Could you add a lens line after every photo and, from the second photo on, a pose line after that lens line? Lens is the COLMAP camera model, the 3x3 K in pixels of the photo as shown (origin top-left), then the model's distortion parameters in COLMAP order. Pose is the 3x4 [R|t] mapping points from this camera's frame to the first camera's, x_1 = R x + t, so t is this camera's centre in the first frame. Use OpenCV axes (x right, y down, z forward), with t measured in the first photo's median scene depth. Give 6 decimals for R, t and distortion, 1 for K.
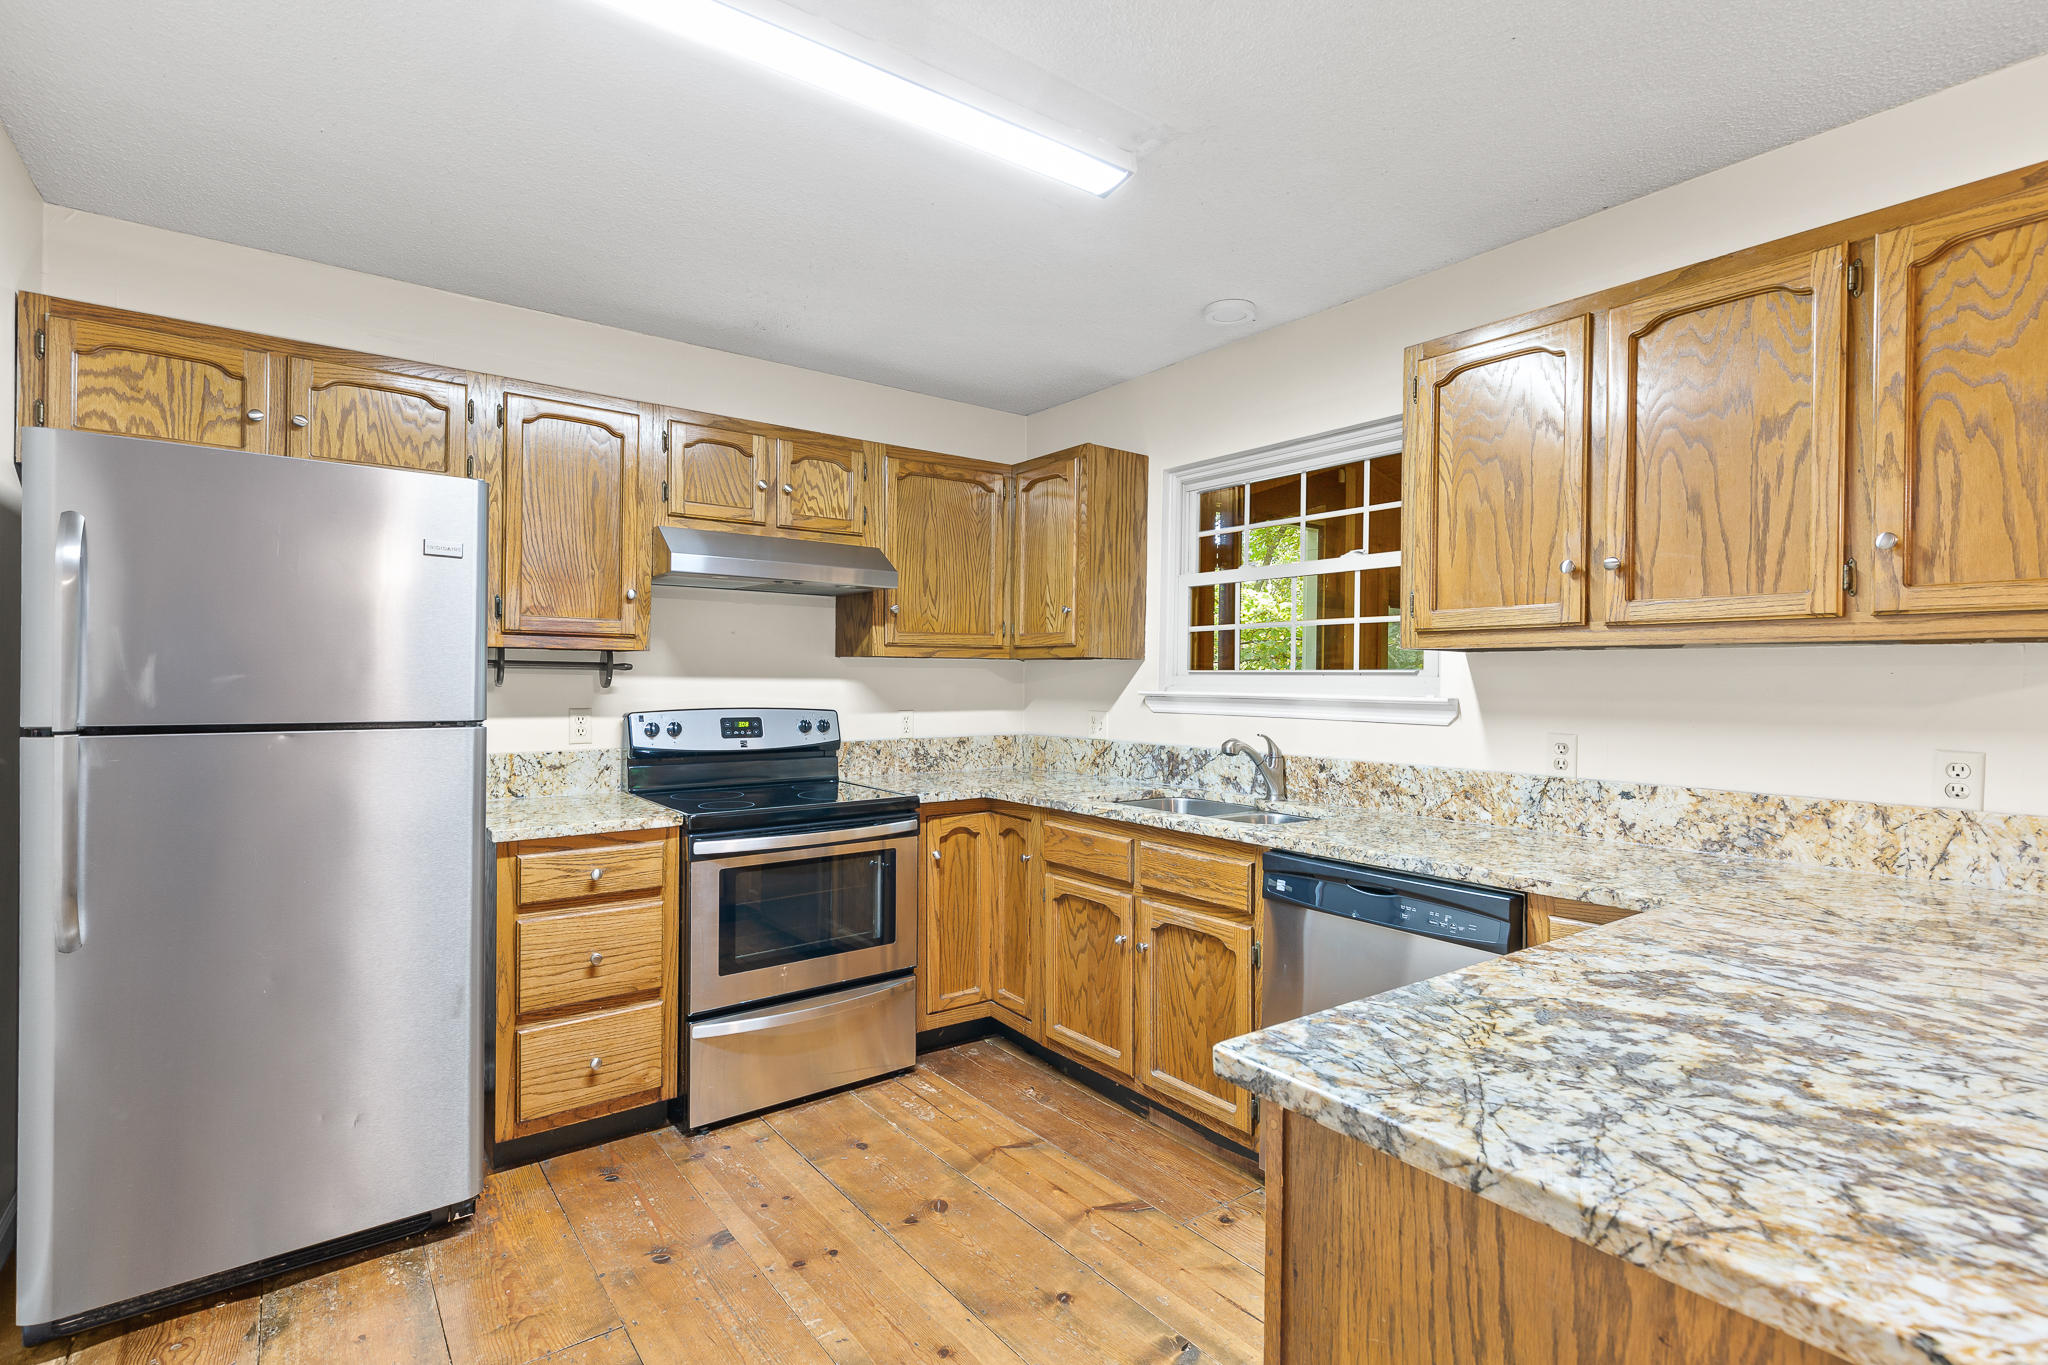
lens RADIAL K [[960.1, 0, 1020.1], [0, 960.1, 685.0], [0, 0, 1]] dist [0.002743, -0.000047]
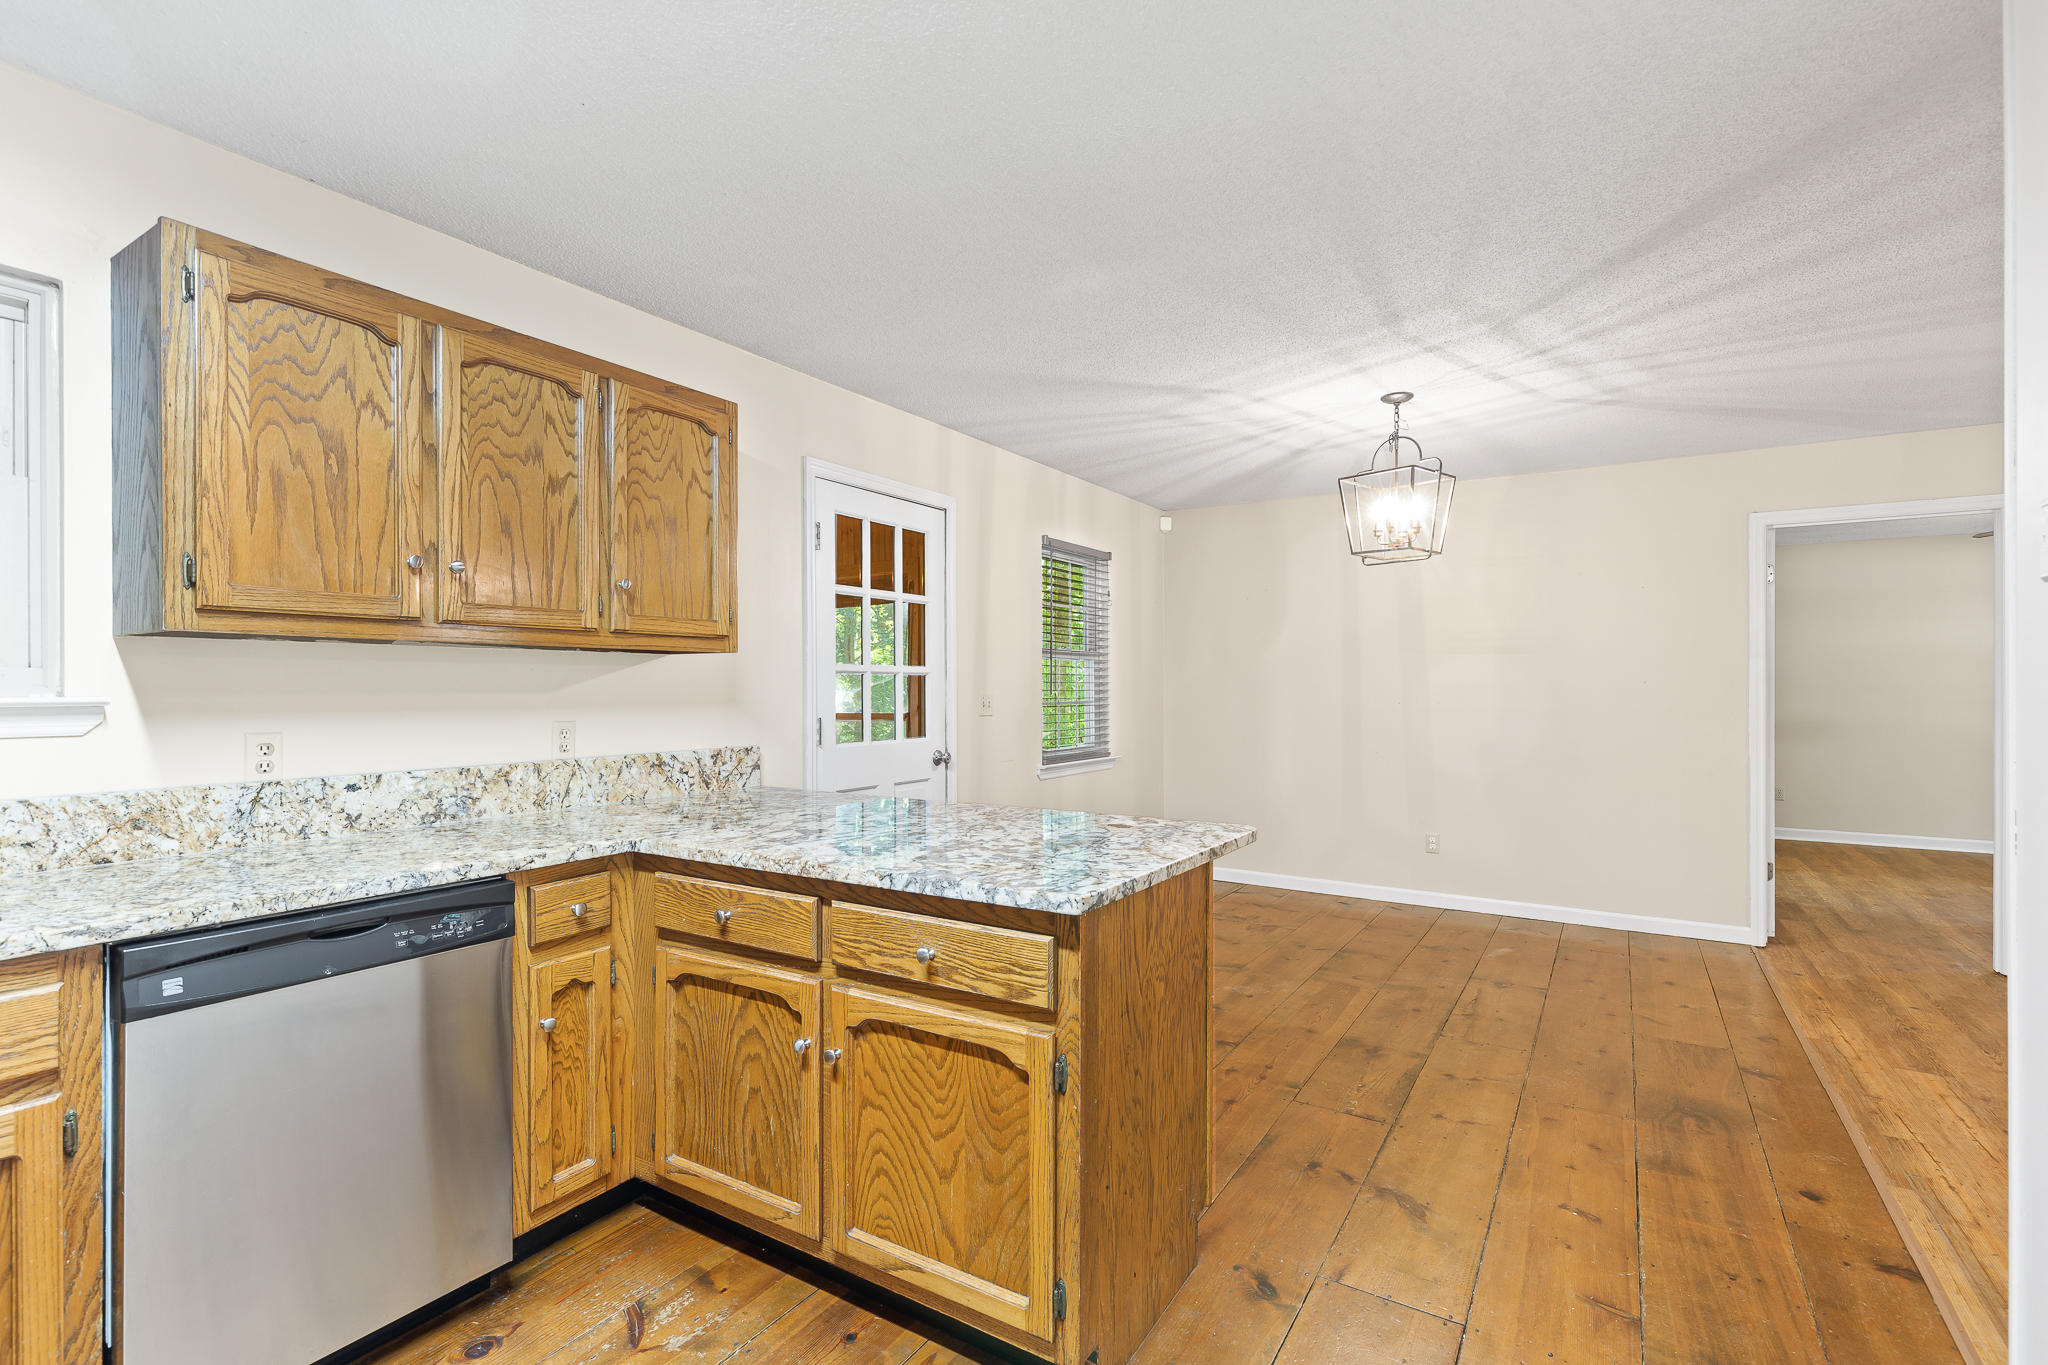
lens RADIAL K [[935.1, 0, 1010.8], [0, 935.1, 684.2], [0, 0, 1]] dist [0.004221, 0.000433]
pose [[-0.345274, -0.009612, 0.938453, -0.453211], [0.000418, 0.999946, 0.010396, -0.003184], [-0.938502, 0.003982, -0.345251, 0.592467]]
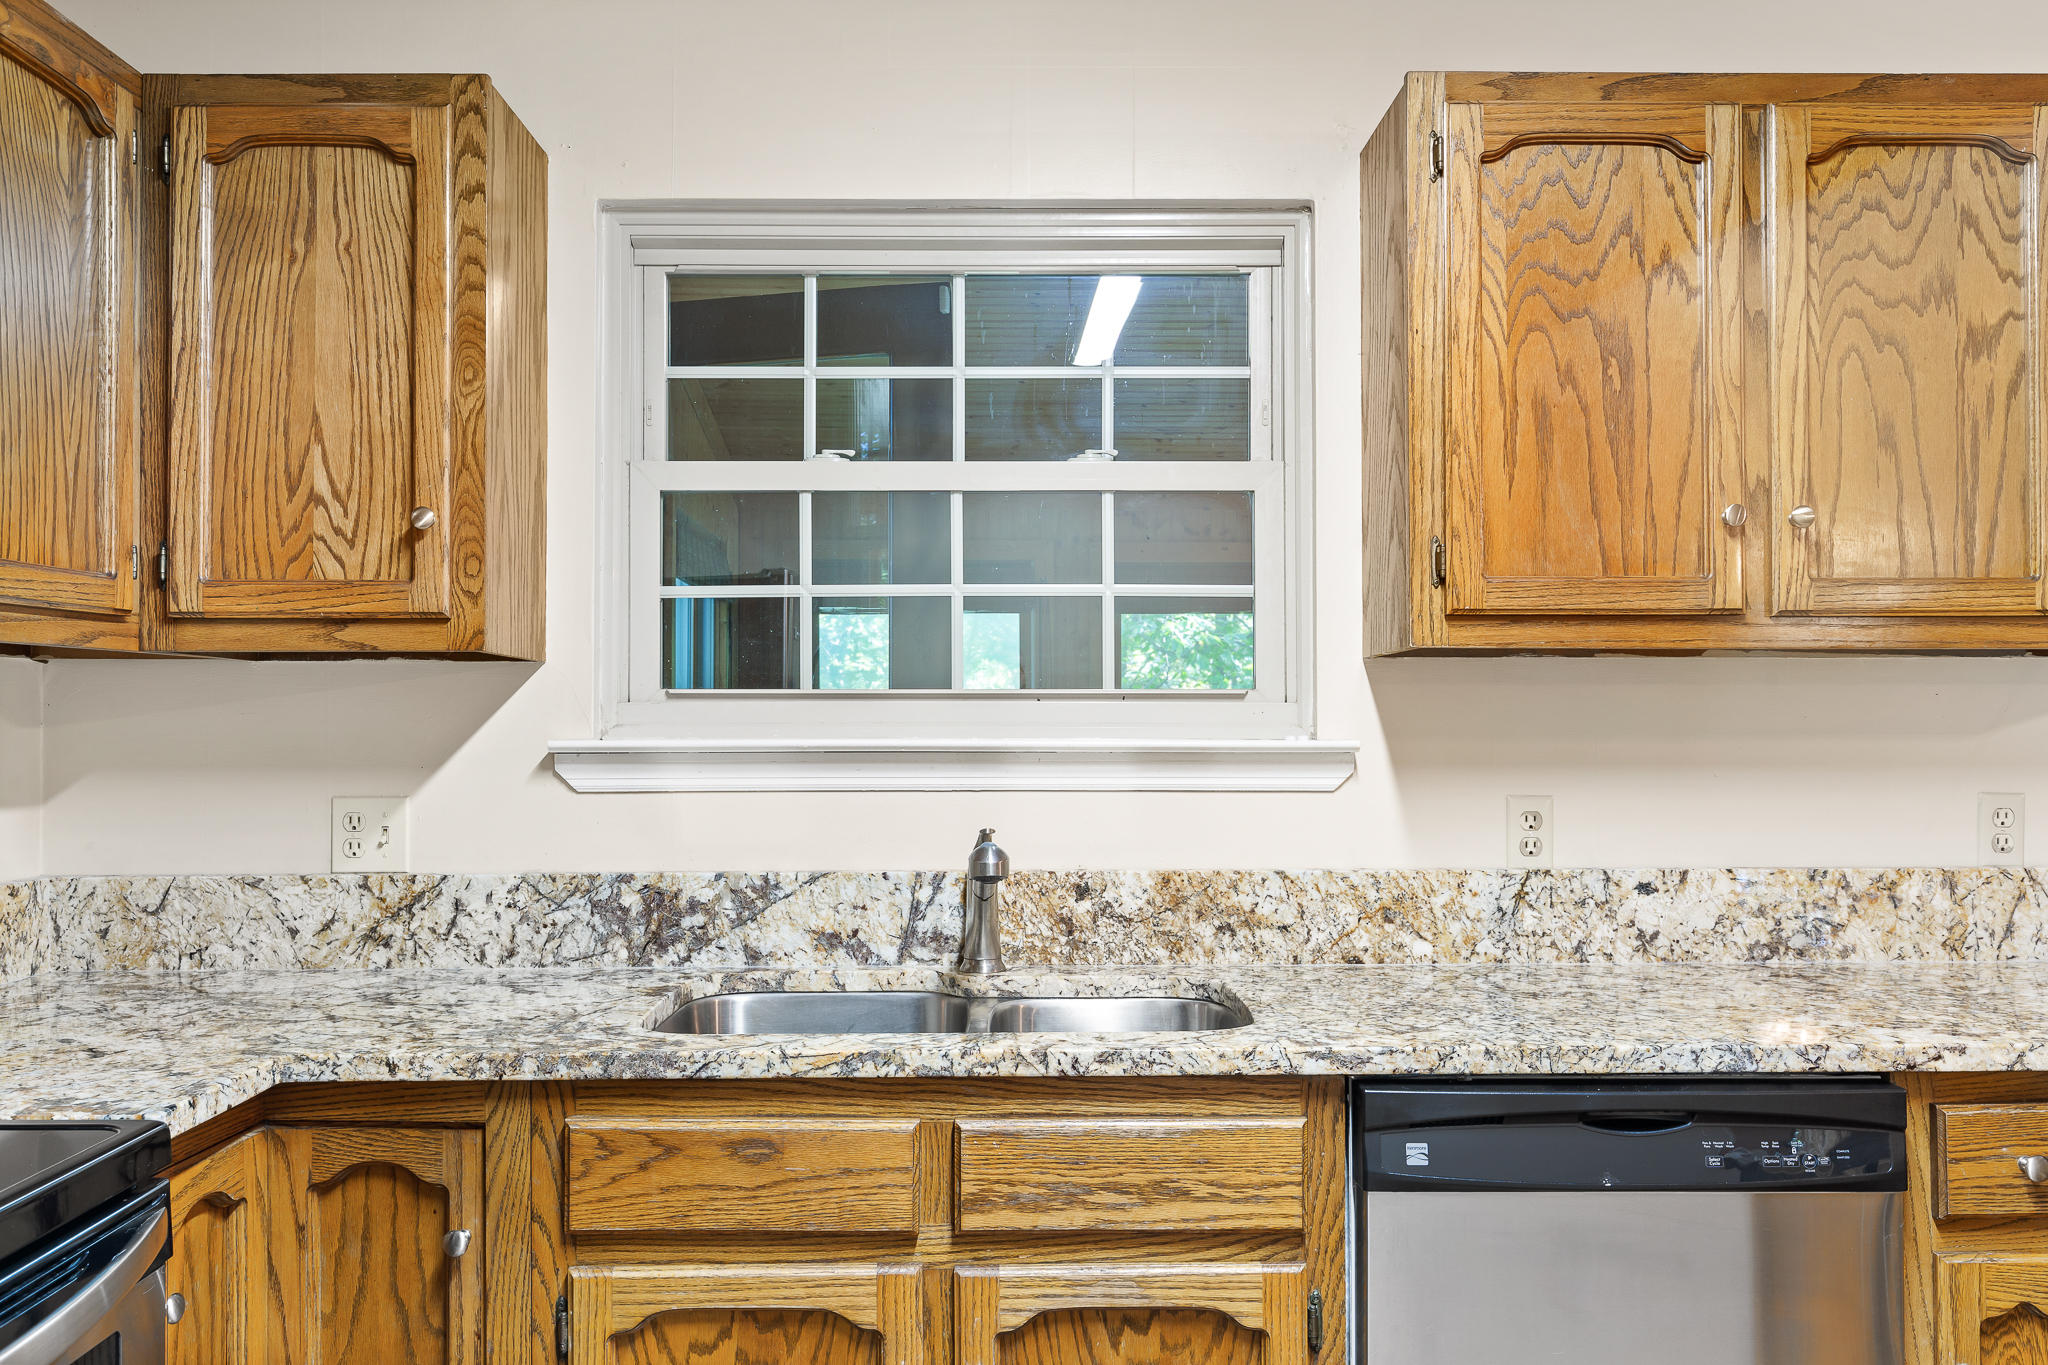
lens RADIAL K [[1632.1, 0, 1021.2], [0, 1632.1, 709.9], [0, 0, 1]] dist [0.004528, -0.004142]
pose [[0.592592, -0.003451, 0.805495, -0.405189], [0.011168, 0.999930, -0.003932, -0.002197], [-0.805425, 0.011326, 0.592589, 0.595368]]
